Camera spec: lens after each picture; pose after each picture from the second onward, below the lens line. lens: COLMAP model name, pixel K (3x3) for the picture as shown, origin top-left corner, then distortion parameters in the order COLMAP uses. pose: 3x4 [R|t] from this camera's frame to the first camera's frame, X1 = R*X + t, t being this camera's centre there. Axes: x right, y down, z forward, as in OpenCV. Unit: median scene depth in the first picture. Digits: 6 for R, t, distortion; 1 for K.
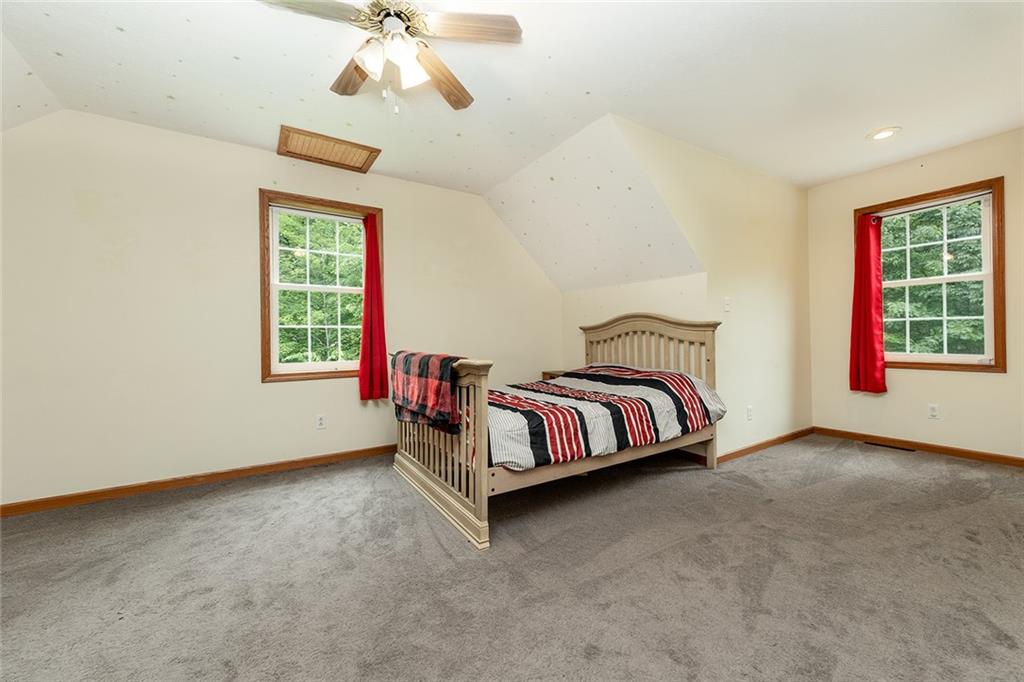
lens RADIAL K [[408.0, 0, 503.2], [0, 408.0, 339.2], [0, 0, 1]] dist [-0.008838, 0.000485]
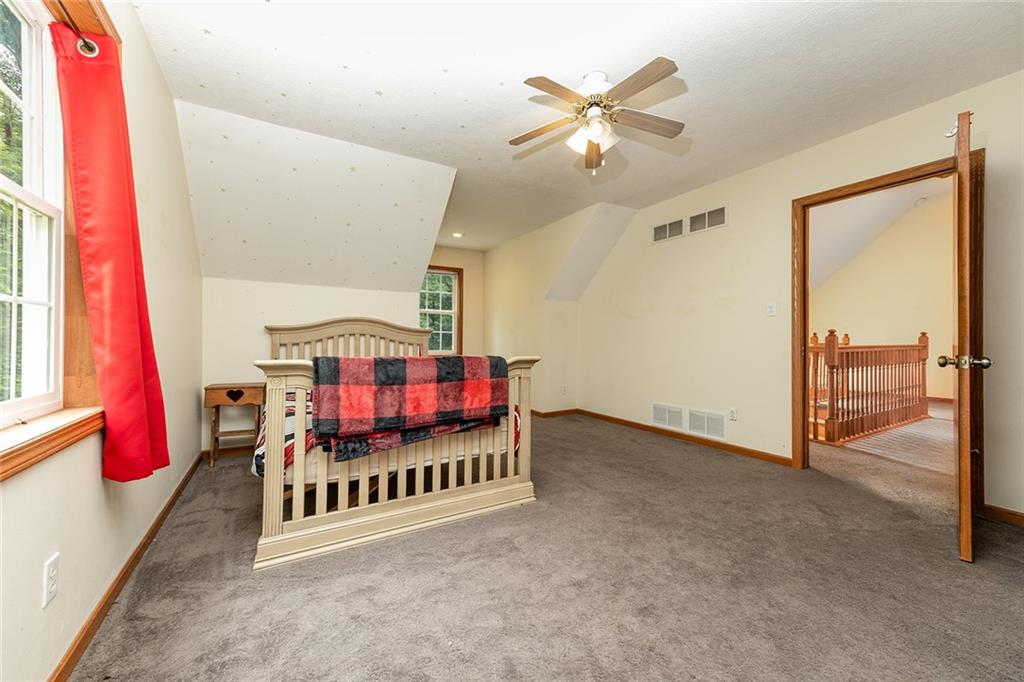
lens RADIAL K [[408.0, 0, 508.7], [0, 408.0, 340.6], [0, 0, 1]] dist [-0.008838, 0.000485]
pose [[-0.005847, 0.008160, 0.999950, -0.915246], [-0.005114, 0.999953, -0.008190, 0.004087], [-0.999970, -0.005162, -0.005805, 0.718123]]
